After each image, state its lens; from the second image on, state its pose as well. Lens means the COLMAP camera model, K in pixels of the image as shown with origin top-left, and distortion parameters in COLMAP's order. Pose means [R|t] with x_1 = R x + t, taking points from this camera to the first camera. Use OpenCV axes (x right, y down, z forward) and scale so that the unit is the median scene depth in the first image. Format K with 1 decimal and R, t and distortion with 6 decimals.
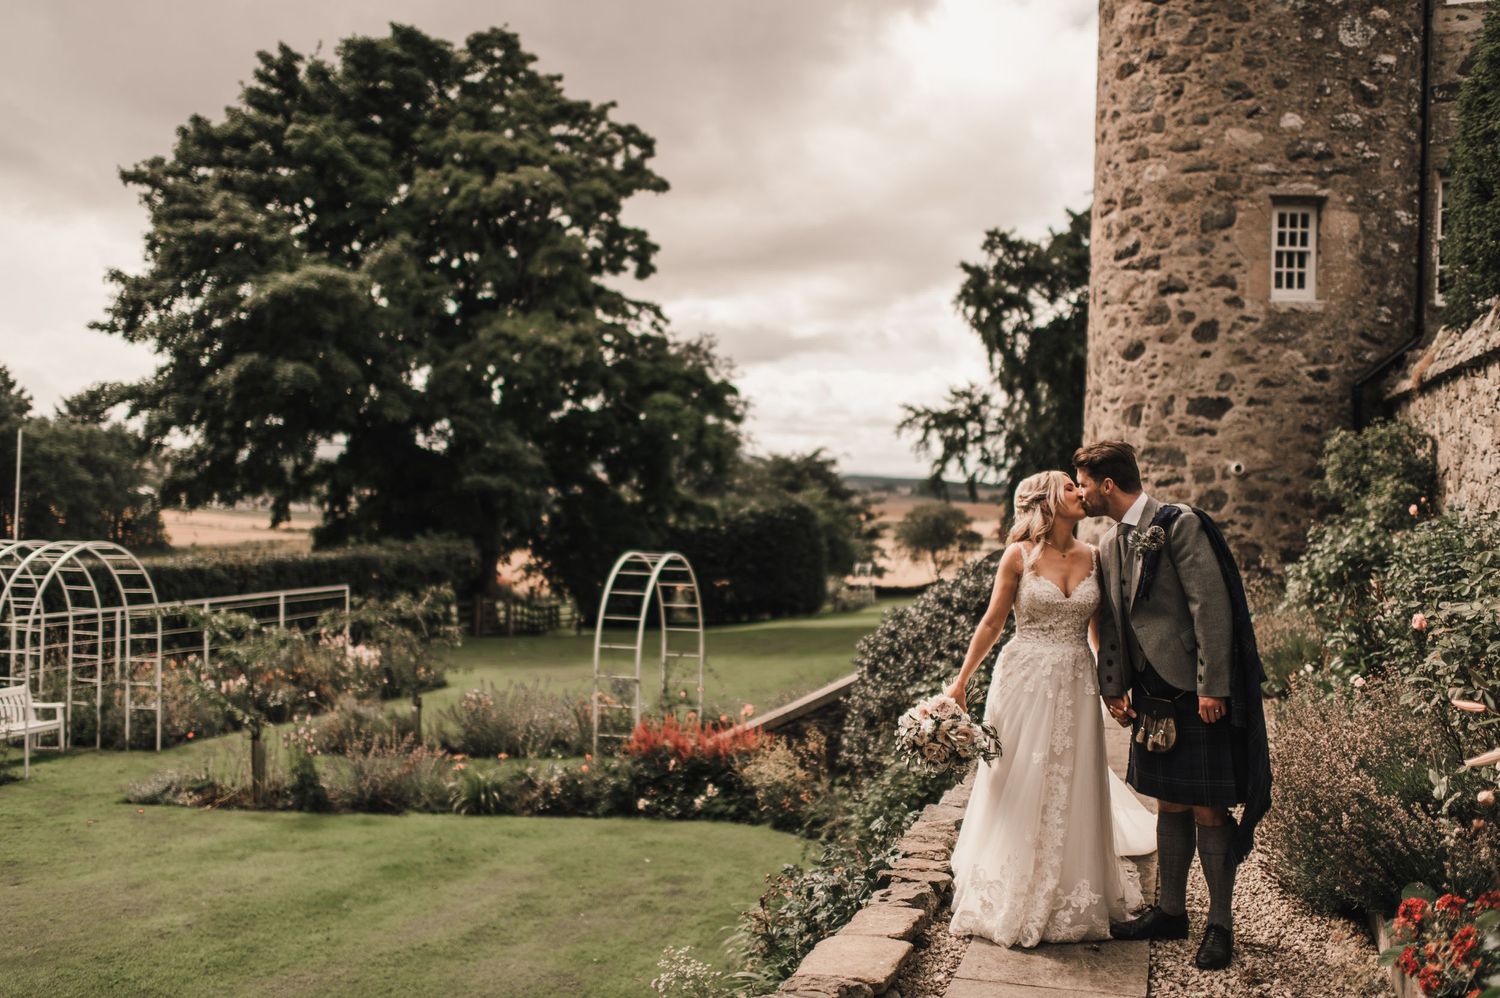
lens RADIAL K [[1689.2, 0, 665.6], [0, 1689.2, 499.9], [0, 0, 1]] dist [0.044616, -0.197679]
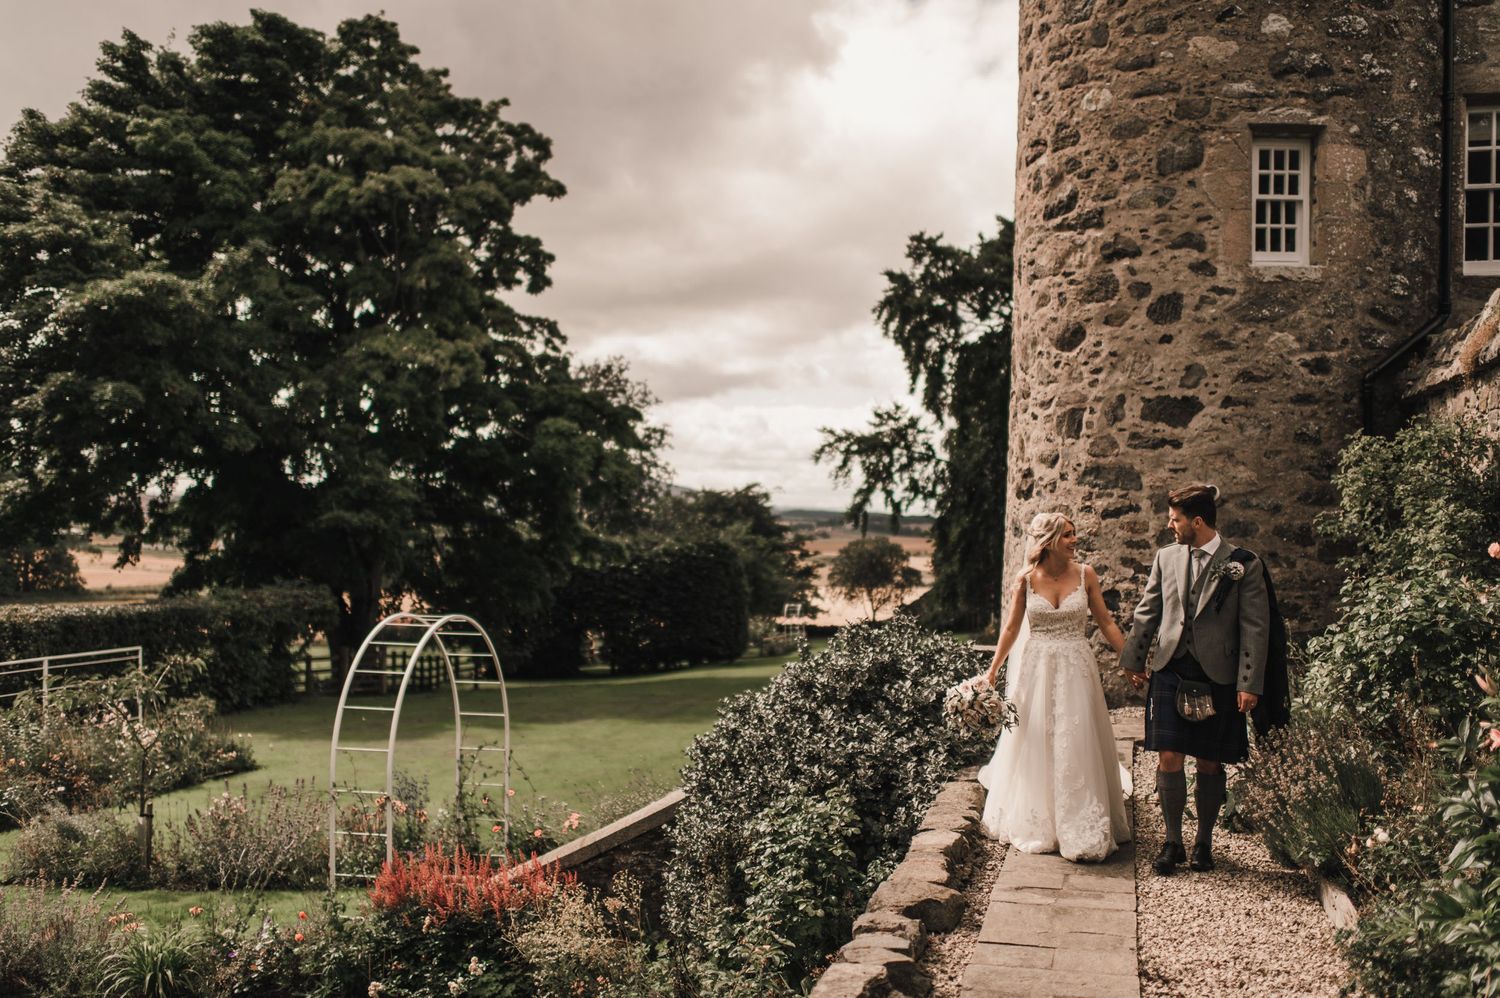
lens RADIAL K [[1583.4, 0, 753.4], [0, 1583.4, 528.7], [0, 0, 1]] dist [-0.011321, -0.017134]
pose [[0.997539, -0.009274, 0.069500, 0.060825], [0.009522, 0.999949, -0.003239, -0.001589], [-0.069467, 0.003893, 0.997577, 0.218022]]
